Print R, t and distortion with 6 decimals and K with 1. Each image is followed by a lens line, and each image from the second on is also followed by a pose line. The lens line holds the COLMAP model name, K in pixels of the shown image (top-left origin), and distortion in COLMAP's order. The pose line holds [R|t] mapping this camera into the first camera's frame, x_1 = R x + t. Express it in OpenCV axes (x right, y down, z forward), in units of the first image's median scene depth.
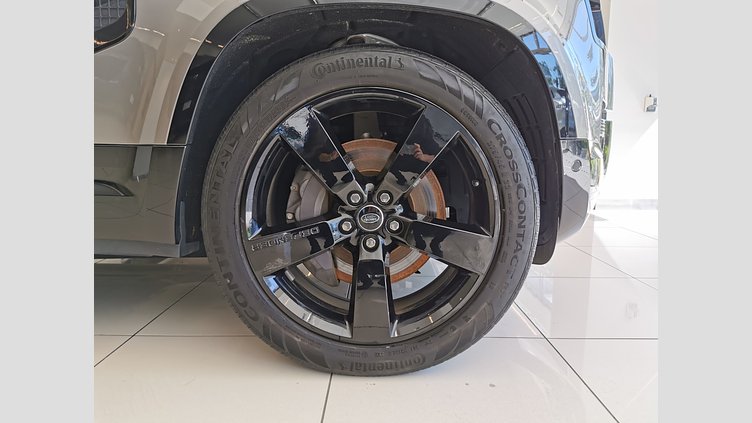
lens RADIAL K [[445.9, 0, 376.0], [0, 445.9, 211.5], [0, 0, 1]] dist [-0.057063, -0.000416]
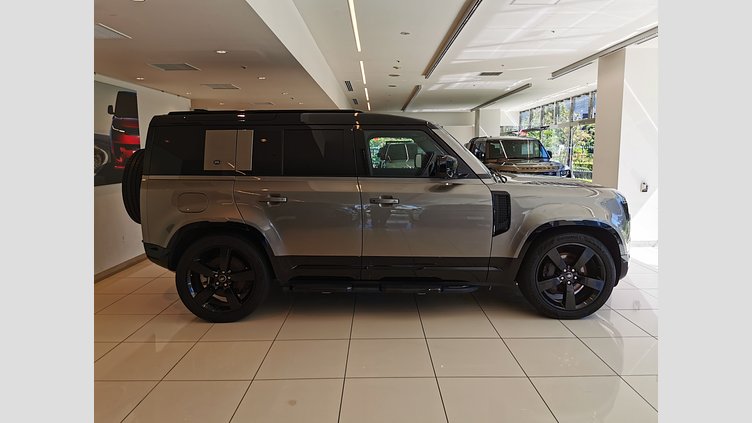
lens RADIAL K [[445.9, 0, 376.0], [0, 445.9, 211.5], [0, 0, 1]] dist [-0.057063, -0.000416]
pose [[0.999682, -0.012183, -0.022082, -1.496235], [0.011701, 0.999693, -0.021829, -0.446314], [0.022341, 0.021564, 0.999518, -2.638194]]
